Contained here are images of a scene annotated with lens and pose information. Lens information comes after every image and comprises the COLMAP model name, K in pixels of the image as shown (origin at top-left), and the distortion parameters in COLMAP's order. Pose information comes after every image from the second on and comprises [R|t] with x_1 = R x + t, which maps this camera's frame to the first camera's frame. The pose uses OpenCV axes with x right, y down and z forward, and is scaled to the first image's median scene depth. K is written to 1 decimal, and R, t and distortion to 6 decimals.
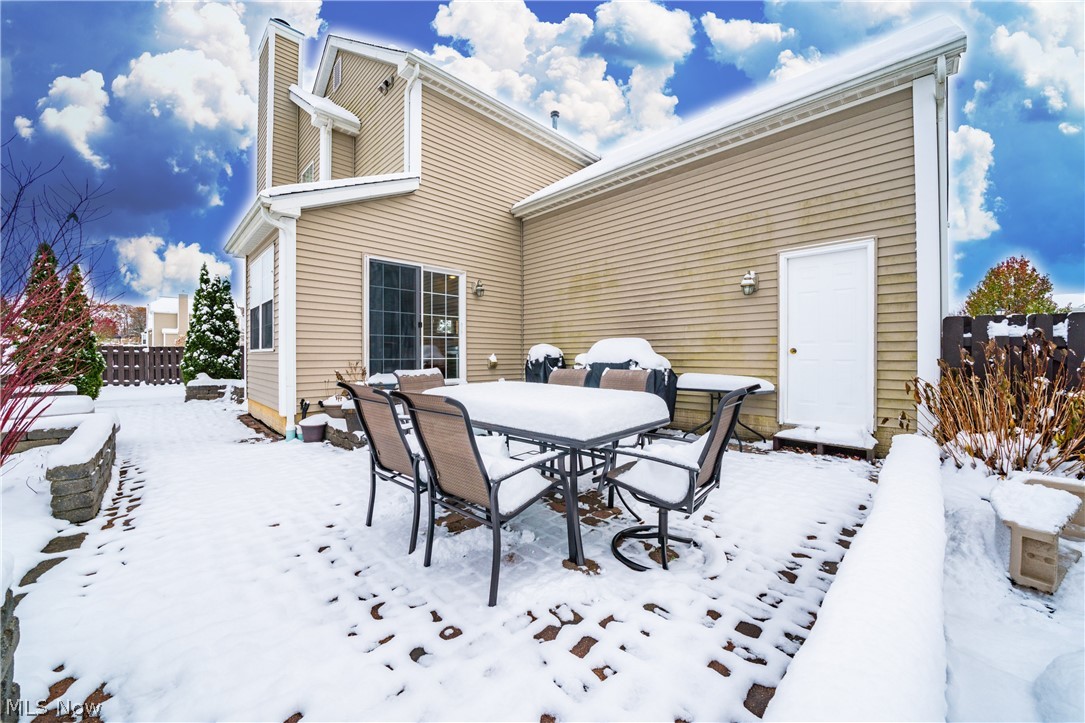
lens RADIAL K [[401.0, 0, 539.7], [0, 401.0, 359.0], [0, 0, 1]] dist [-0.034231, 0.004334]
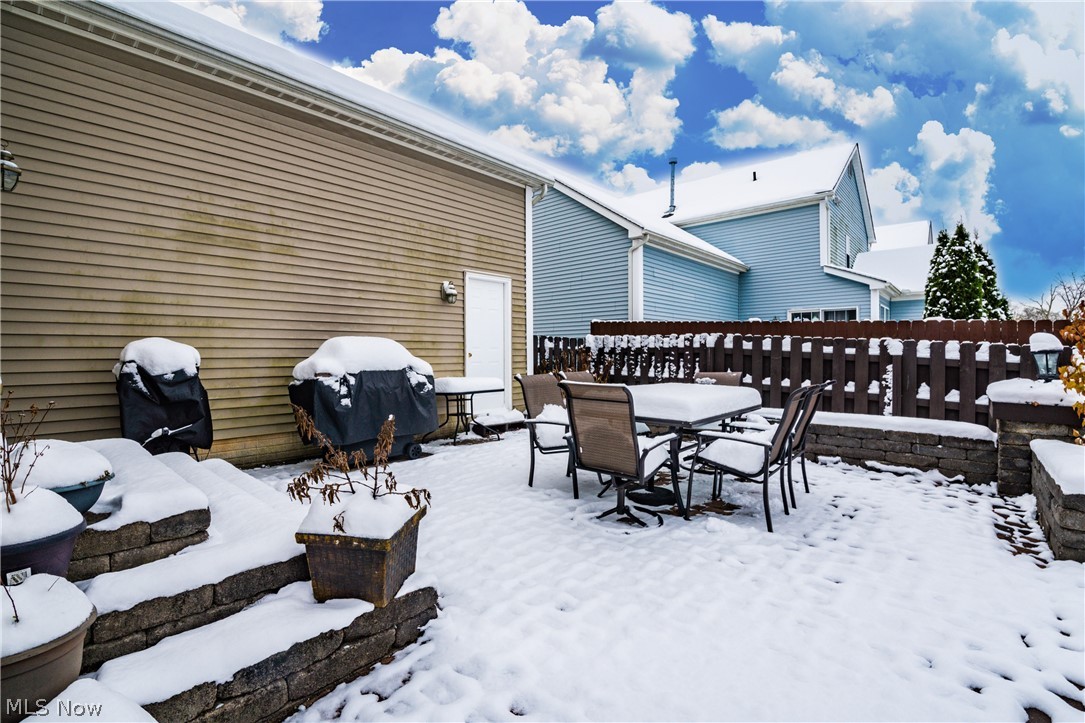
lens RADIAL K [[476.5, 0, 542.5], [0, 476.5, 361.5], [0, 0, 1]] dist [-0.002247, 0.000023]
pose [[-0.038230, -0.018314, 0.999101, -0.824210], [0.004784, 0.999817, 0.018511, -0.025670], [-0.999258, 0.005487, -0.038135, 0.821131]]
